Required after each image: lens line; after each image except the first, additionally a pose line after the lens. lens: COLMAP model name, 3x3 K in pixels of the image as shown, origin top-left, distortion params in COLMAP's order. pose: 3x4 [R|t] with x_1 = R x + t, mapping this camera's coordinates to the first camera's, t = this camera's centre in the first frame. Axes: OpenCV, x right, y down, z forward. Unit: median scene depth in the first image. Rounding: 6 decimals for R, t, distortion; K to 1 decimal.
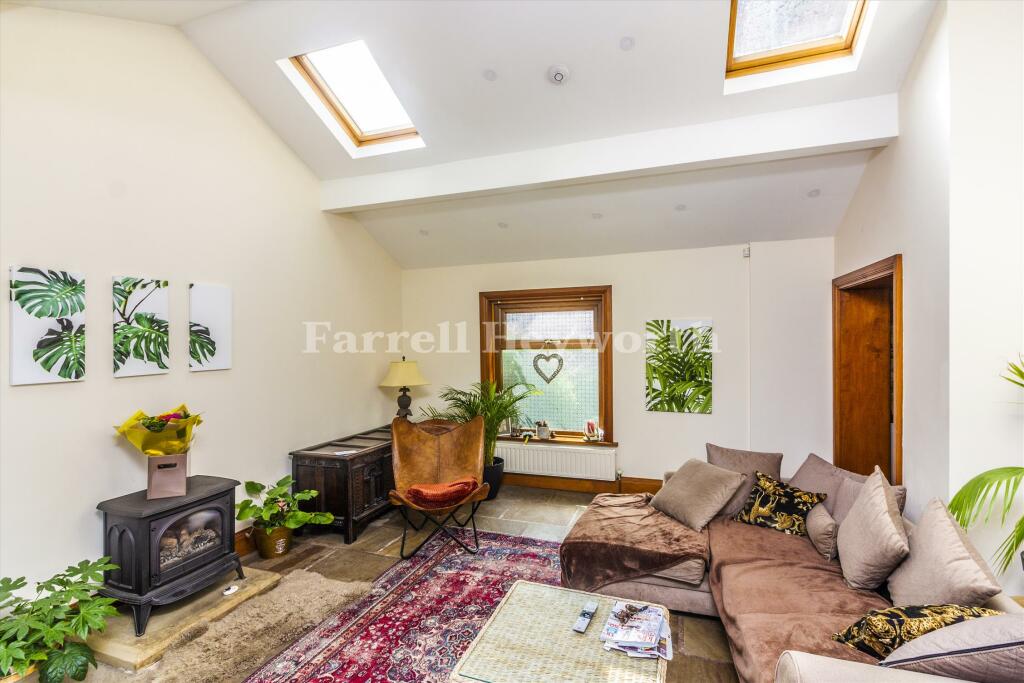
lens RADIAL K [[474.8, 0, 511.3], [0, 474.8, 346.5], [0, 0, 1]] dist [0.002007, 0.000031]
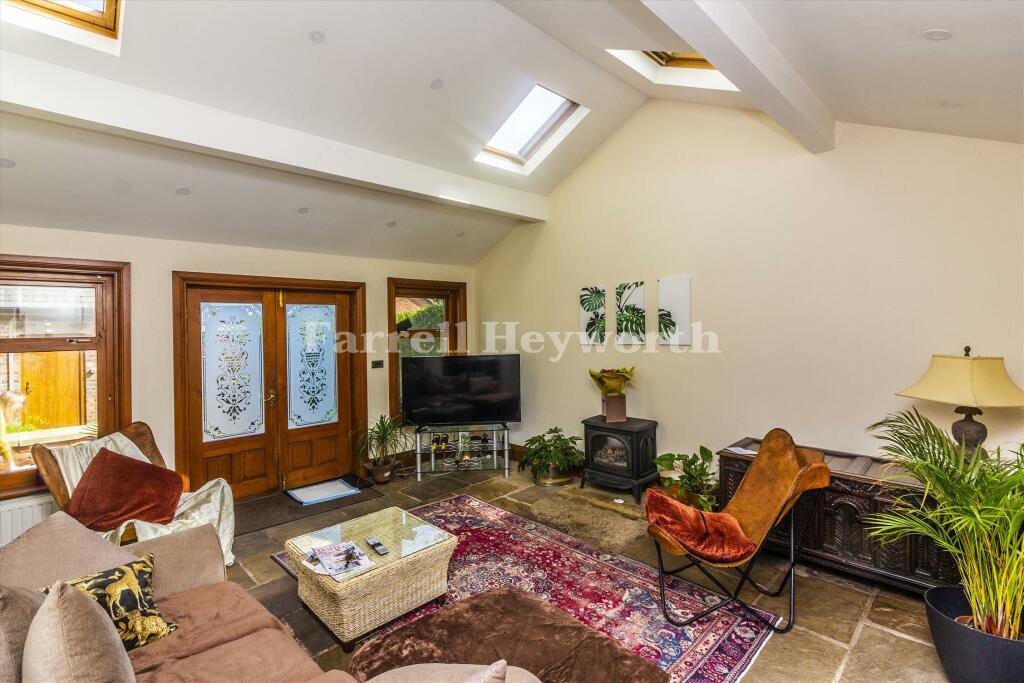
lens RADIAL K [[474.8, 0, 513.2], [0, 474.8, 322.1], [0, 0, 1]] dist [0.002007, 0.000031]
pose [[-0.435724, 0.006196, -0.900059, 0.818603], [0.008260, 0.999962, 0.002885, -0.021409], [0.900042, -0.006177, -0.435759, 1.358103]]
